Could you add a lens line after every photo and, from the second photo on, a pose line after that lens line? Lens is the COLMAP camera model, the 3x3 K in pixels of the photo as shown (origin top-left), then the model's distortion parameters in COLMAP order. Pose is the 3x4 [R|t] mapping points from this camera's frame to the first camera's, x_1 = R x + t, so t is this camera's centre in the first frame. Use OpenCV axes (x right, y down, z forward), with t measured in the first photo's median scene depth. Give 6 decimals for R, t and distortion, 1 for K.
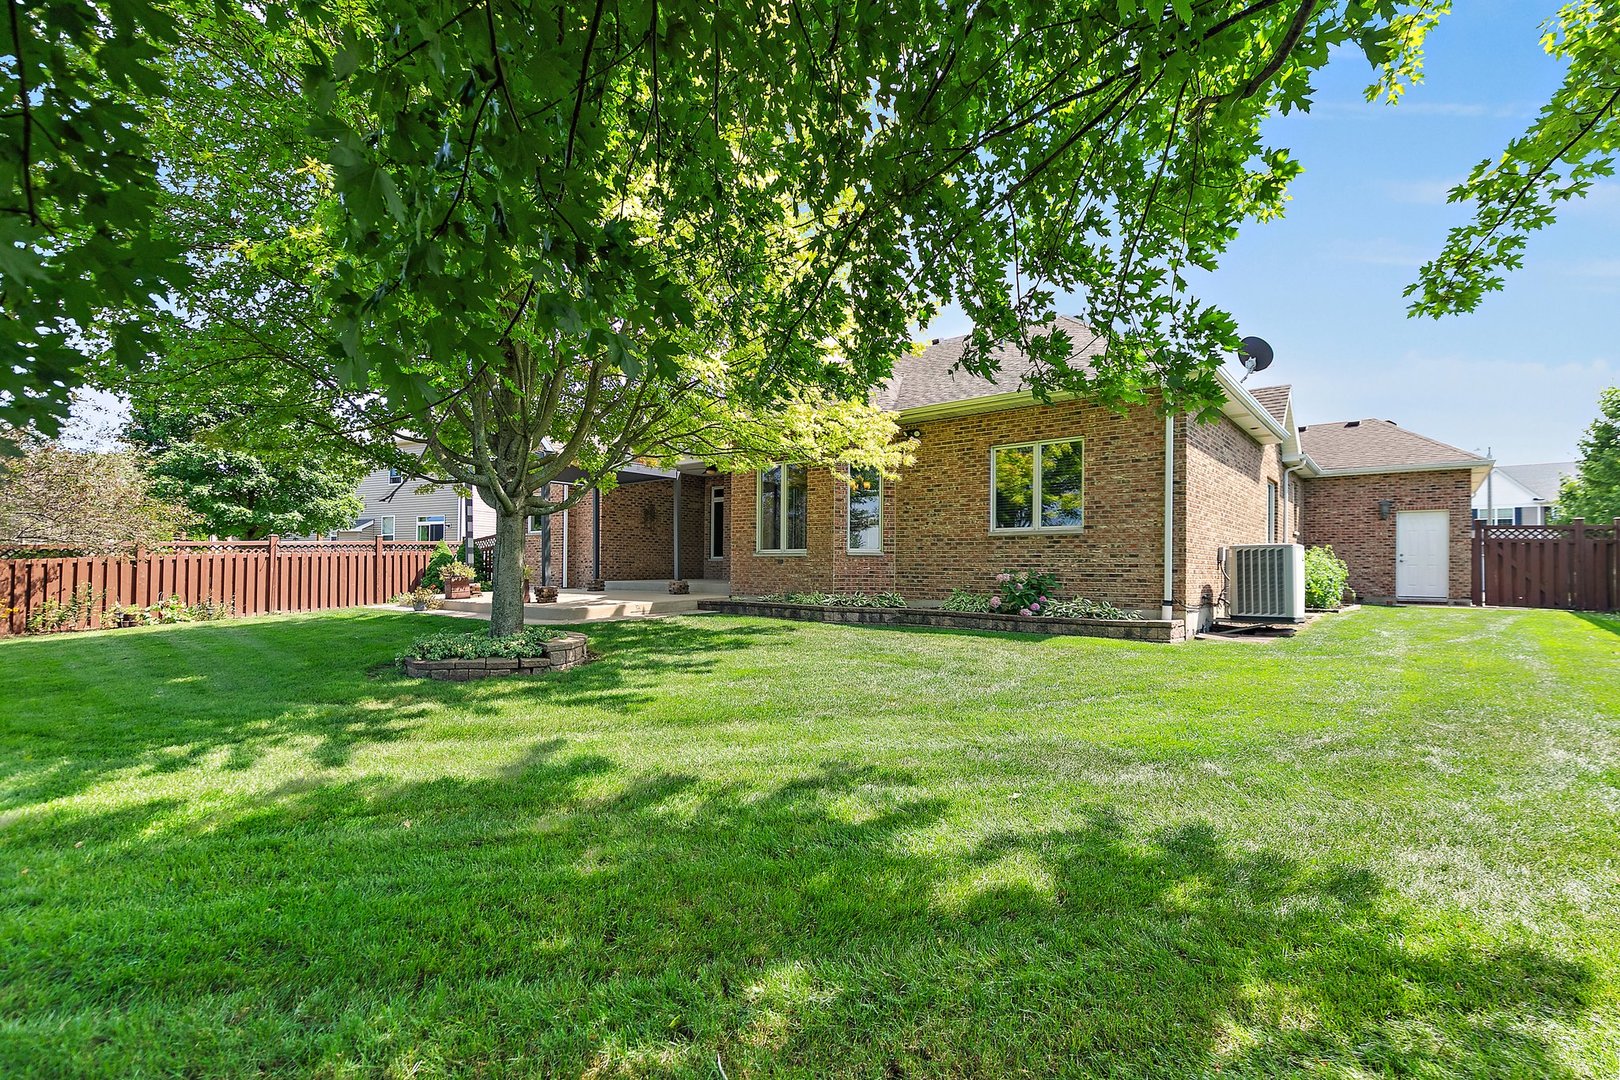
lens RADIAL K [[737.4, 0, 810.4], [0, 737.4, 548.3], [0, 0, 1]] dist [-0.000670, -0.000160]
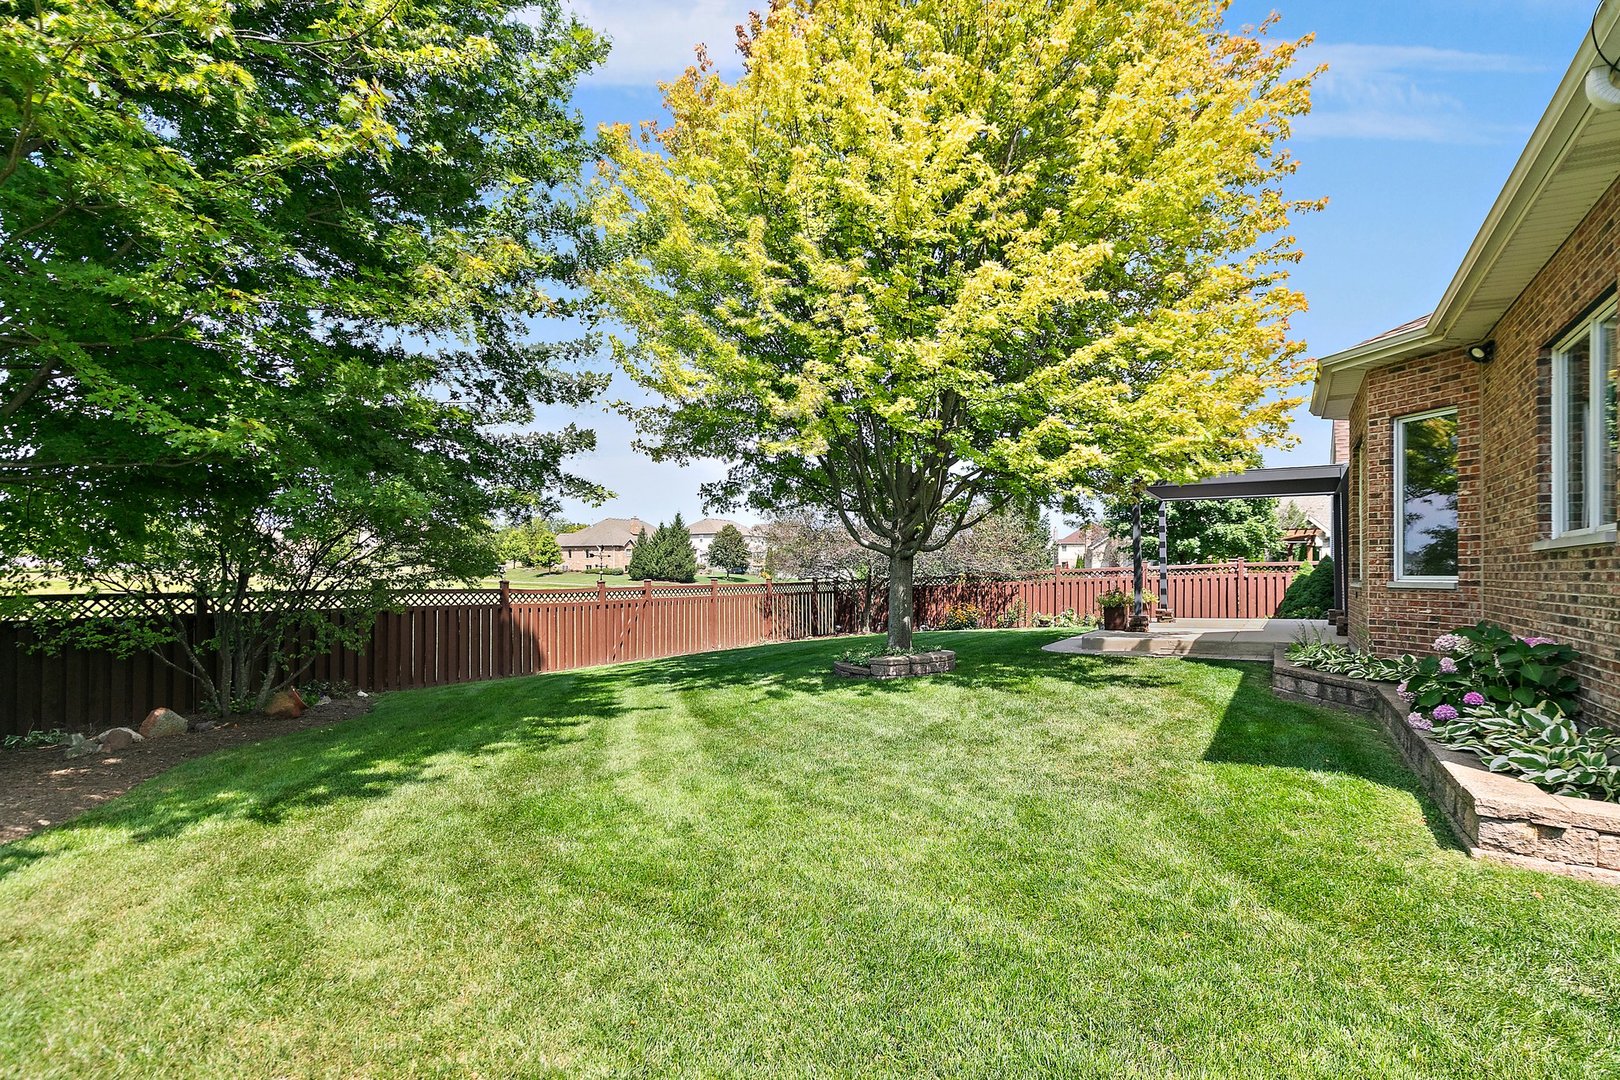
lens RADIAL K [[737.4, 0, 831.5], [0, 737.4, 573.1], [0, 0, 1]] dist [-0.000670, -0.000160]
pose [[0.128784, -0.005649, -0.991657, 0.639847], [0.025283, 0.999677, -0.002411, -0.013799], [0.991350, -0.024762, 0.128886, 0.515856]]
